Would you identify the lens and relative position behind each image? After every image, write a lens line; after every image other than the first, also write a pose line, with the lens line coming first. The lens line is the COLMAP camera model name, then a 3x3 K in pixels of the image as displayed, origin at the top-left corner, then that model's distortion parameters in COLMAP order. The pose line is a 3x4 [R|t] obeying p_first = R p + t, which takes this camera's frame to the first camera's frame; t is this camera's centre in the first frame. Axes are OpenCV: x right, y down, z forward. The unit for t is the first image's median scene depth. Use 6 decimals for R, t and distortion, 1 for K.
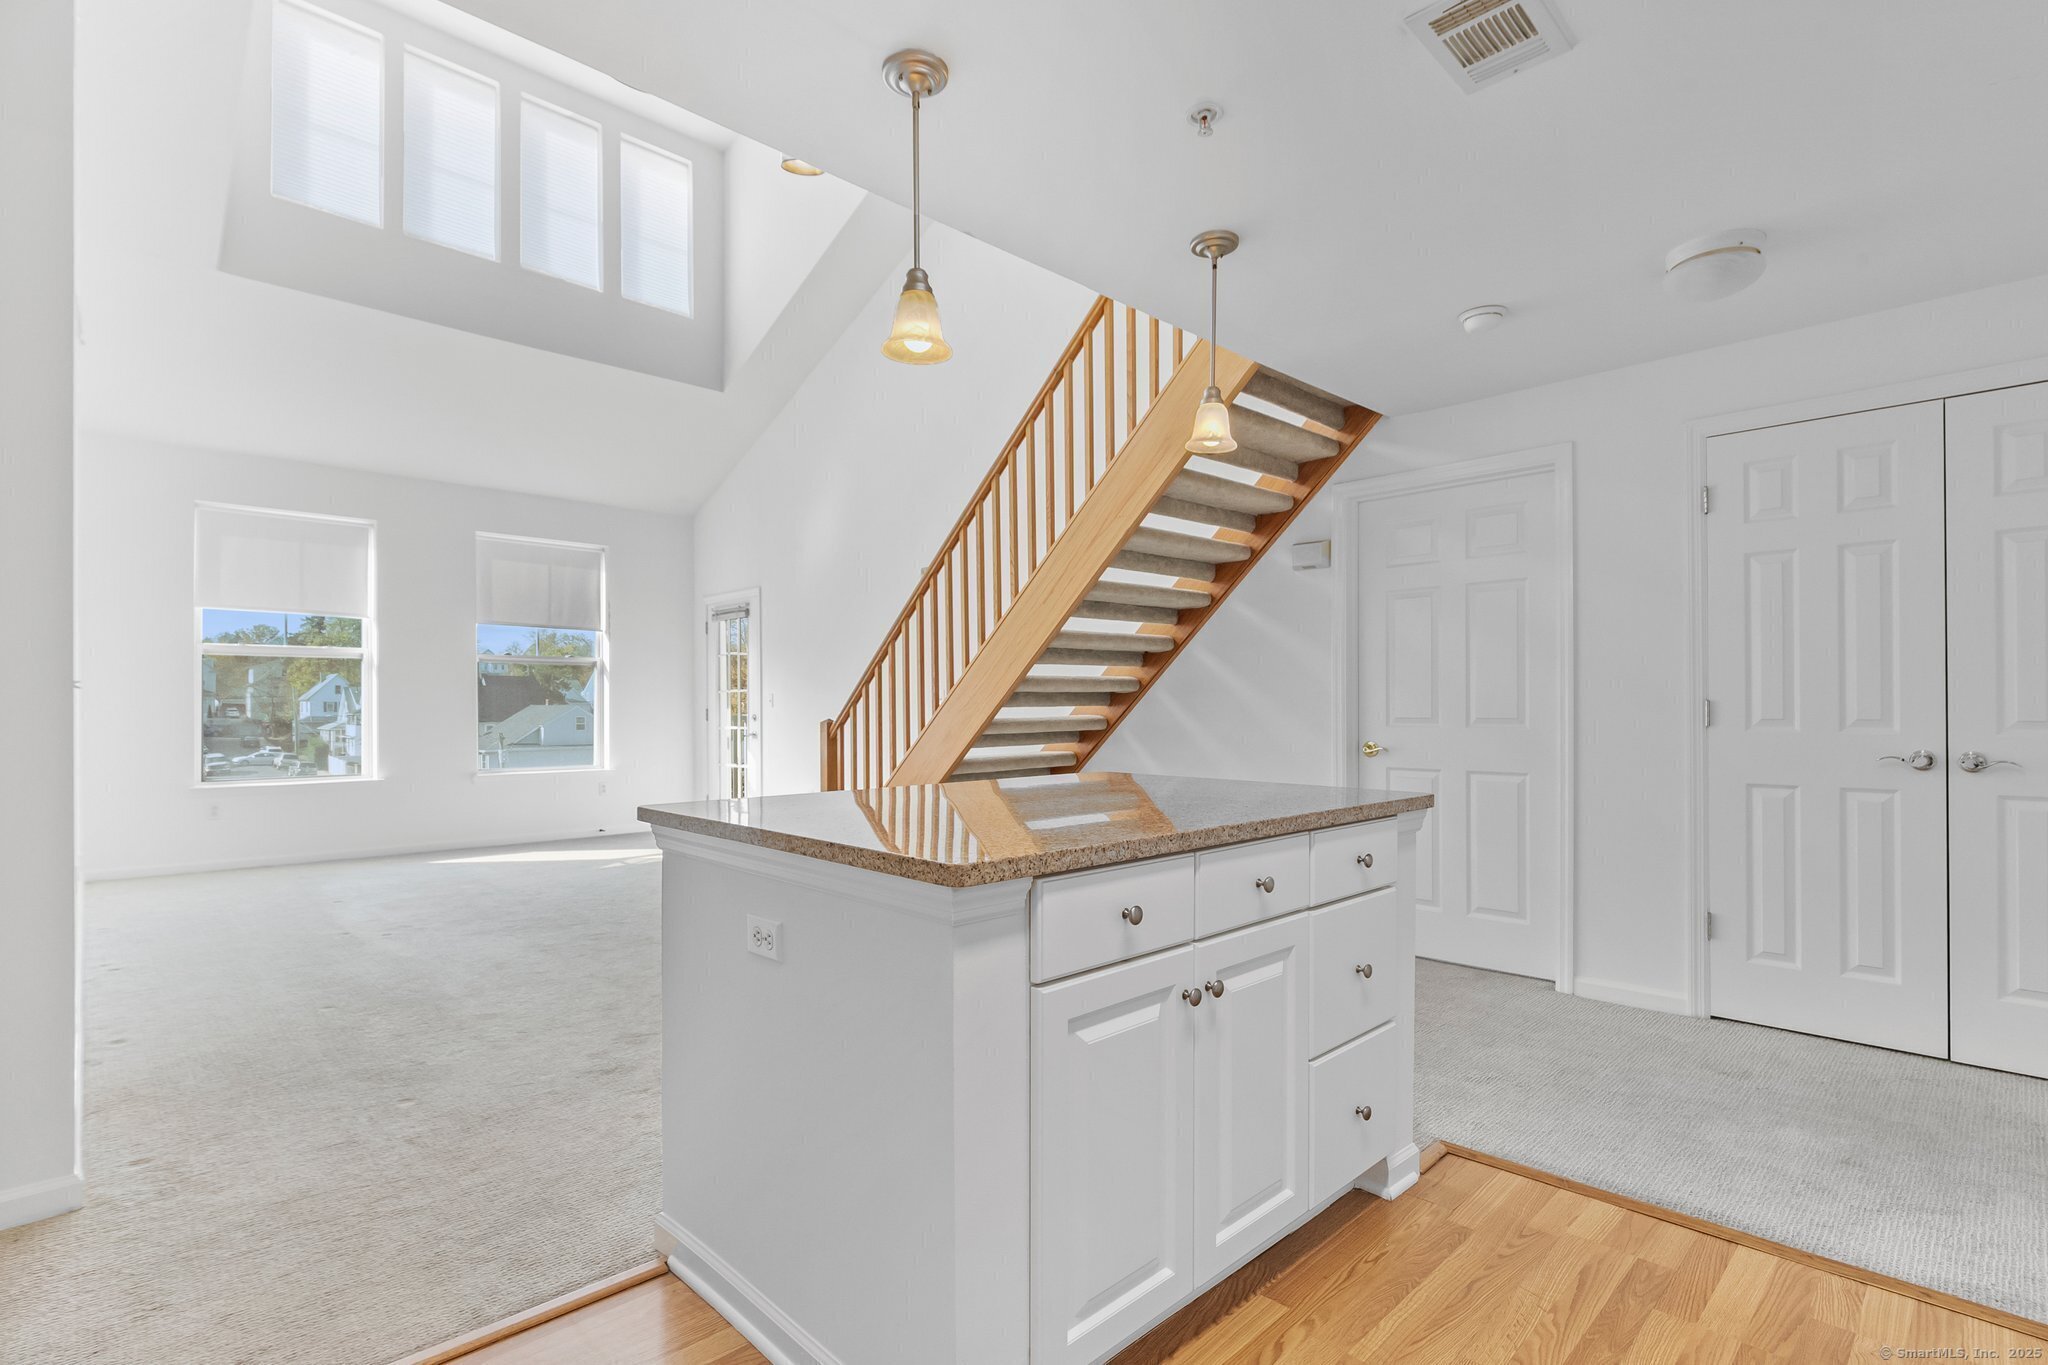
lens RADIAL K [[992.1, 0, 1022.4], [0, 992.1, 696.5], [0, 0, 1]] dist [0.000964, -0.000743]
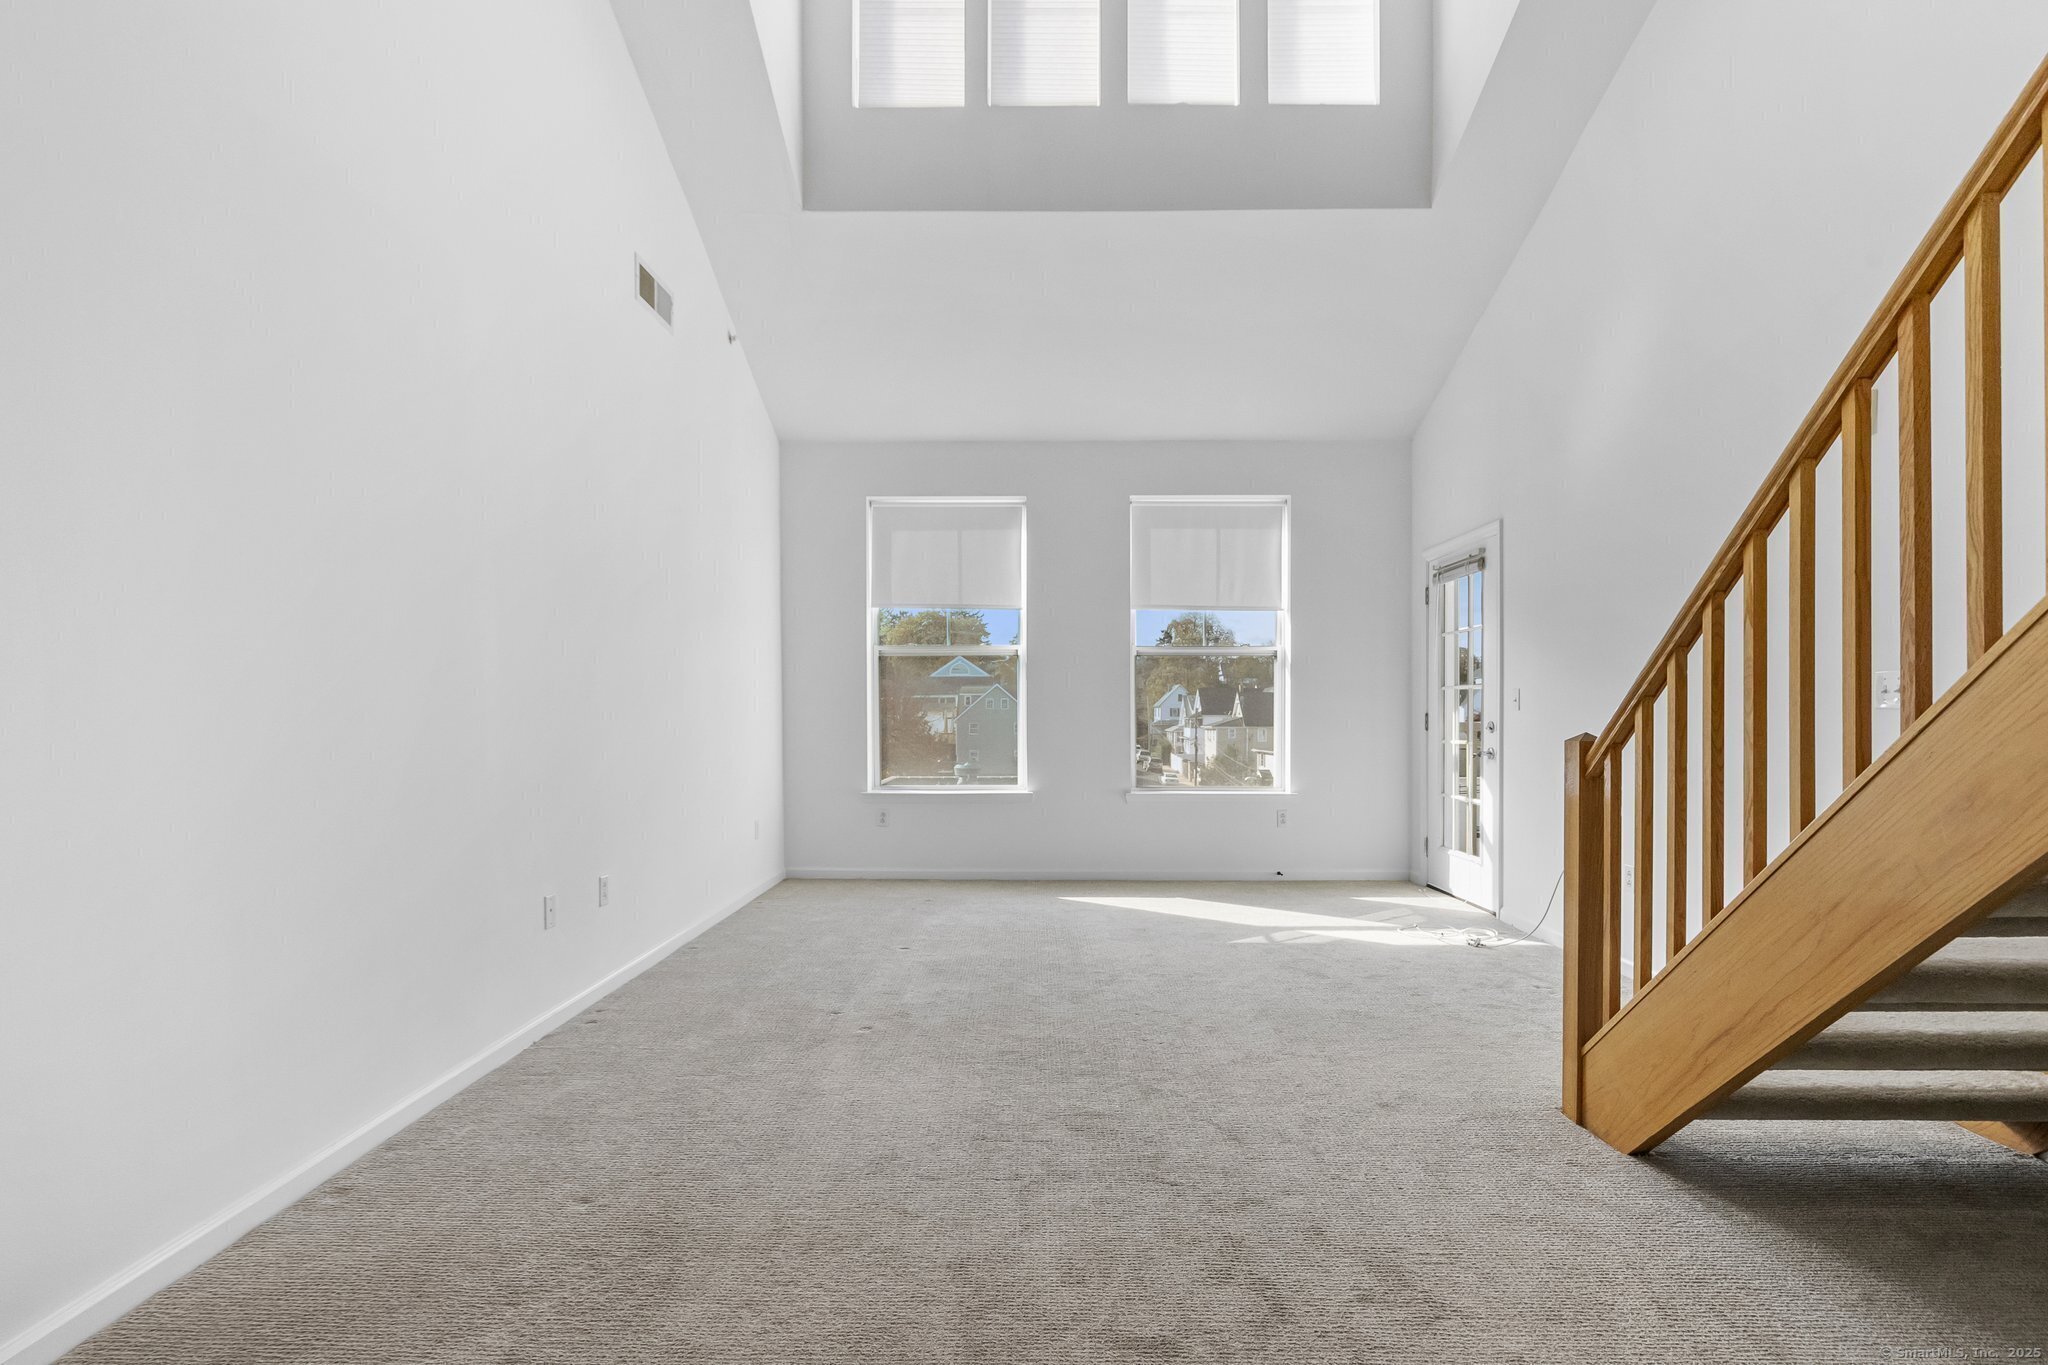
lens RADIAL K [[987.6, 0, 1003.3], [0, 987.6, 726.7], [0, 0, 1]] dist [-0.000281, 0.000391]
pose [[0.704420, 0.011434, -0.709691, -0.041932], [0.006033, 0.999738, 0.022096, 0.005096], [0.709757, -0.019846, 0.704167, 0.339182]]
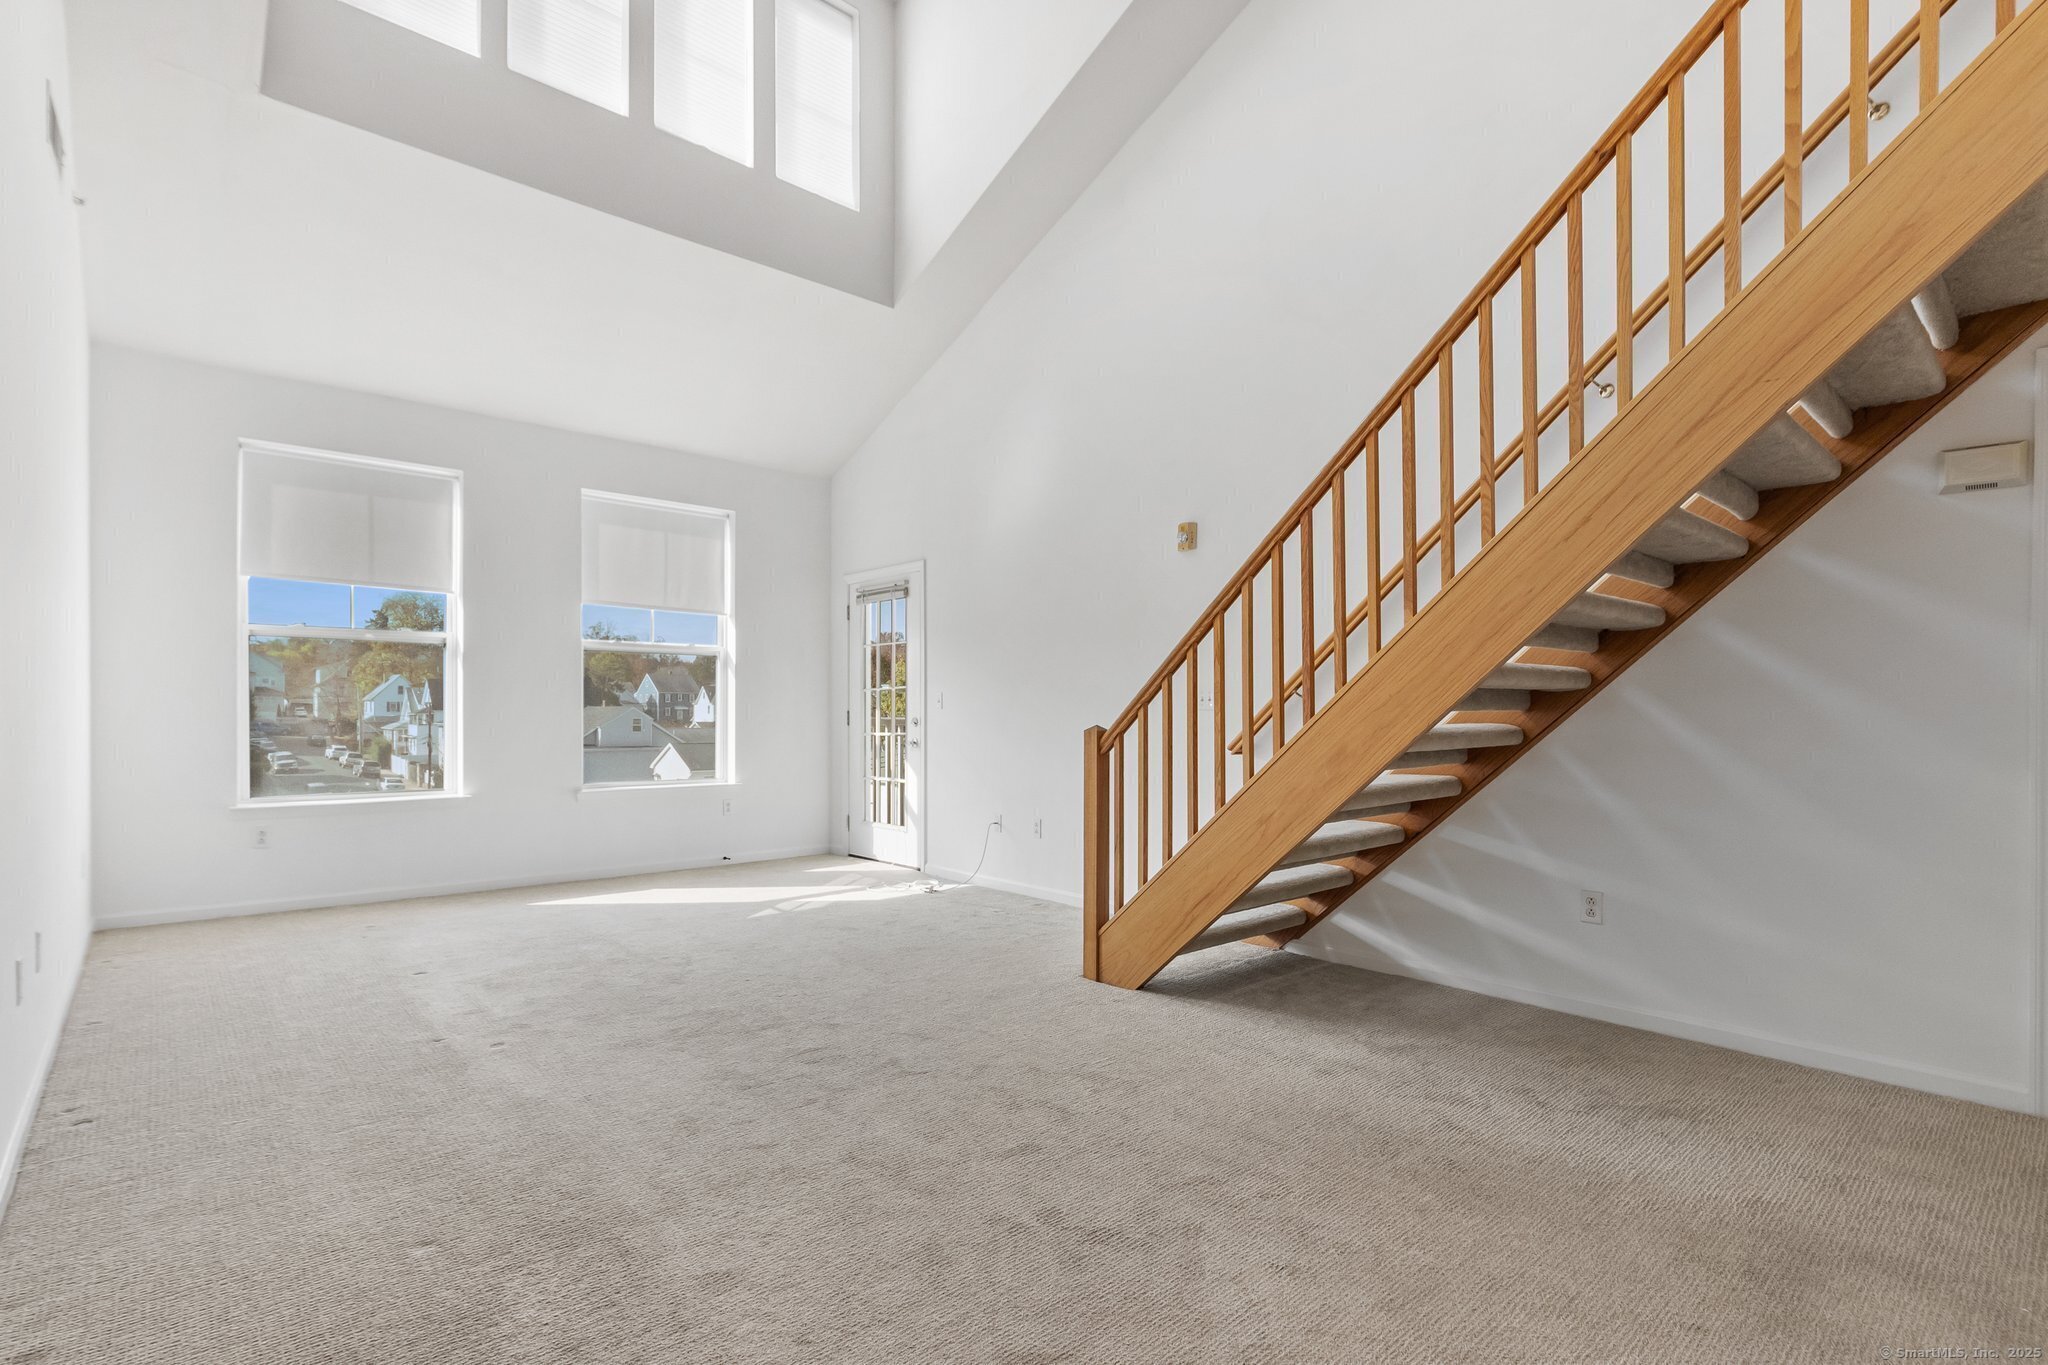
lens RADIAL K [[986.4, 0, 1025.5], [0, 986.4, 708.2], [0, 0, 1]] dist [-0.000943, 0.000271]
pose [[0.999238, 0.006764, -0.038449, -0.153924], [-0.006490, 0.999953, 0.007246, 0.003583], [0.038496, -0.006991, 0.999234, 0.206784]]
